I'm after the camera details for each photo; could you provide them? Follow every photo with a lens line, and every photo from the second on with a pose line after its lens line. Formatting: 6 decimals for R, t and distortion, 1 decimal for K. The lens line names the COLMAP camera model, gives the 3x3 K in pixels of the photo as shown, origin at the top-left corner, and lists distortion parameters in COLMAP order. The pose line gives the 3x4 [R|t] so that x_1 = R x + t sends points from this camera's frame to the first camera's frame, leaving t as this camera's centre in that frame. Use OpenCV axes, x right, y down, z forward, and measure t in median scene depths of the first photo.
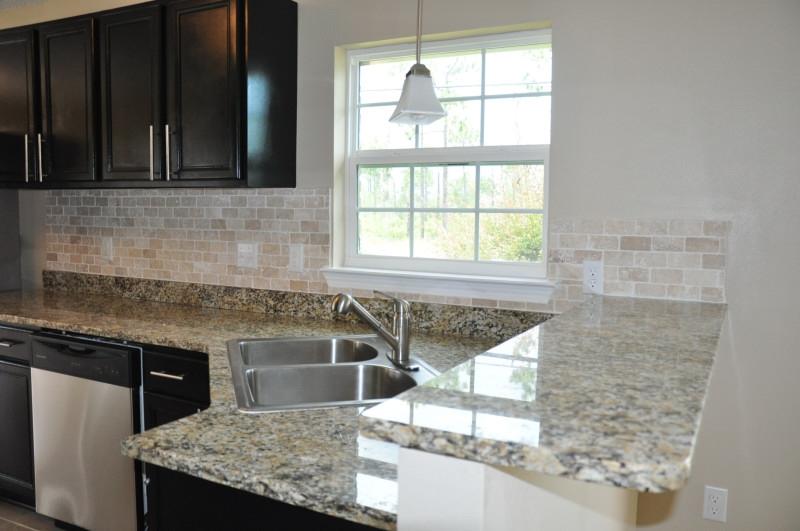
lens RADIAL K [[662.5, 0, 404.9], [0, 662.5, 263.6], [0, 0, 1]] dist [-0.139835, 0.156030]
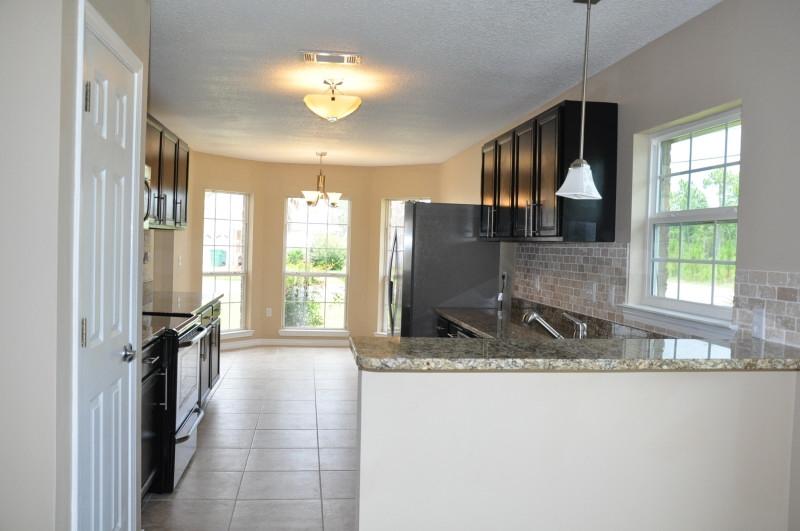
lens RADIAL K [[662.5, 0, 404.9], [0, 662.5, 263.6], [0, 0, 1]] dist [-0.139835, 0.156030]
pose [[0.588121, 0.022683, -0.808454, 0.669768], [-0.081763, 0.996153, -0.031530, 0.003038], [0.804629, 0.084645, 0.587714, -0.107141]]
